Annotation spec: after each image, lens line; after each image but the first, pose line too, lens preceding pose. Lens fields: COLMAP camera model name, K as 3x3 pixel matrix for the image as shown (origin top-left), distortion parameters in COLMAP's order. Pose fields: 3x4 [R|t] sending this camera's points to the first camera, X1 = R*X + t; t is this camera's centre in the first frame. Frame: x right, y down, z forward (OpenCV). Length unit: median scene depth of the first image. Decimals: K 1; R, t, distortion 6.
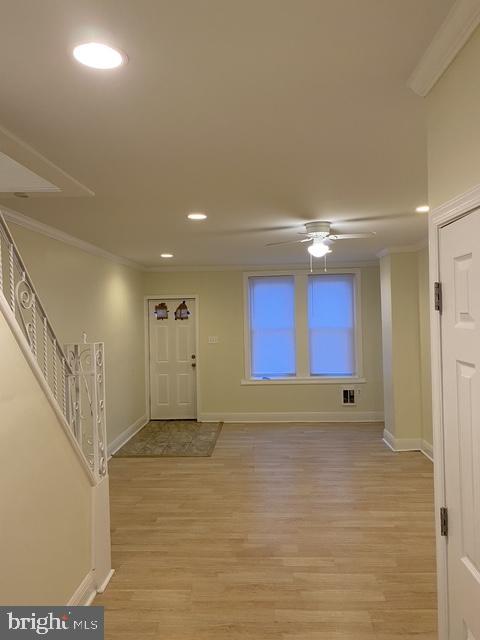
lens RADIAL K [[448.8, 0, 240.0], [0, 448.8, 320.0], [0, 0, 1]] dist [0.061220, -0.113535]
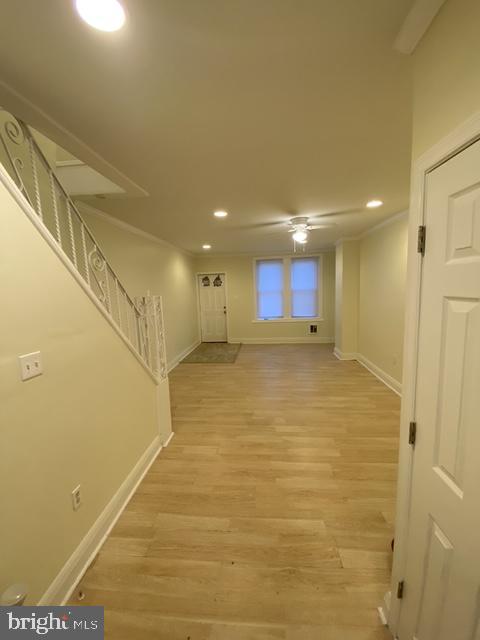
lens RADIAL K [[251.2, 0, 240.0], [0, 251.2, 320.0], [0, 0, 1]] dist [-0.000411, -0.000038]
pose [[0.998881, -0.006839, -0.046807, 0.007707], [0.012938, 0.991263, 0.131261, 0.016048], [0.045500, -0.131719, 0.990242, 0.103285]]
